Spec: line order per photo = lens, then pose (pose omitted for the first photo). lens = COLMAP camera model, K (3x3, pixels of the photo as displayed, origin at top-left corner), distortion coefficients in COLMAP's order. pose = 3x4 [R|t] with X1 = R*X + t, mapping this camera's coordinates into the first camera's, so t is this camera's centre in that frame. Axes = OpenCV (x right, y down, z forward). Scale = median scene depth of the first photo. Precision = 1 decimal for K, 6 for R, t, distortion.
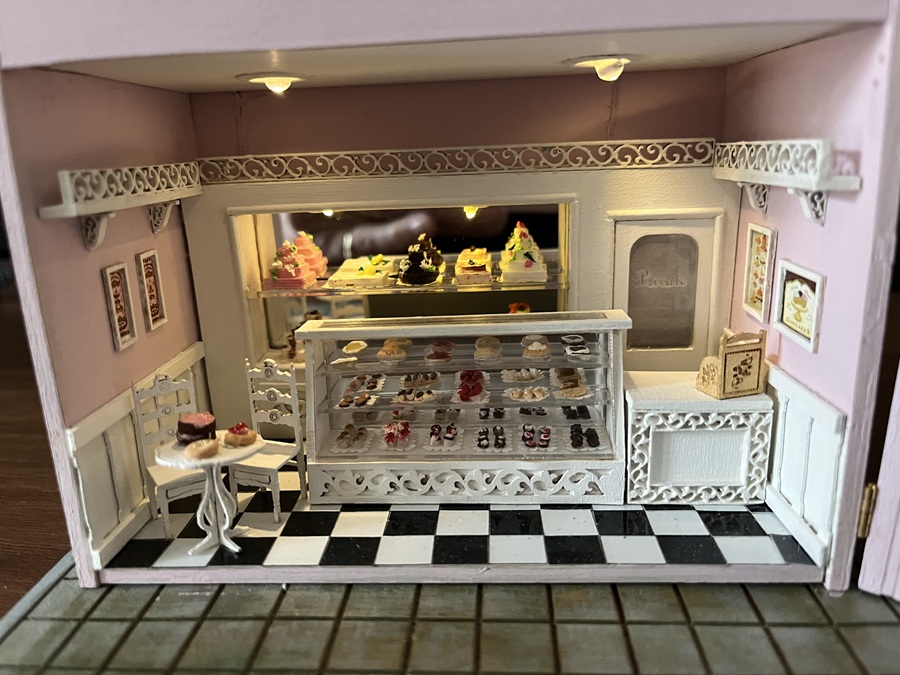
lens RADIAL K [[709.3, 0, 454.1], [0, 709.3, 338.4], [0, 0, 1]] dist [0.011576, -0.002813]
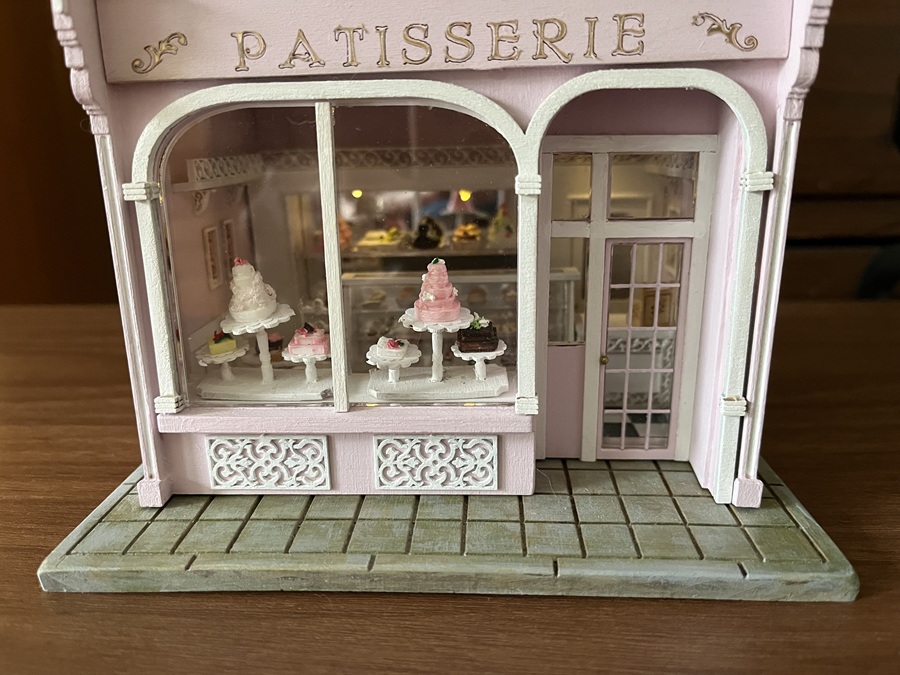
lens RADIAL K [[709.3, 0, 446.4], [0, 709.3, 337.9], [0, 0, 1]] dist [0.011576, -0.002813]
pose [[0.999897, 0.014325, -0.000454, -0.008312], [-0.014325, 0.999897, 0.000428, 0.099399], [0.000460, -0.000421, 1.000000, -0.366571]]
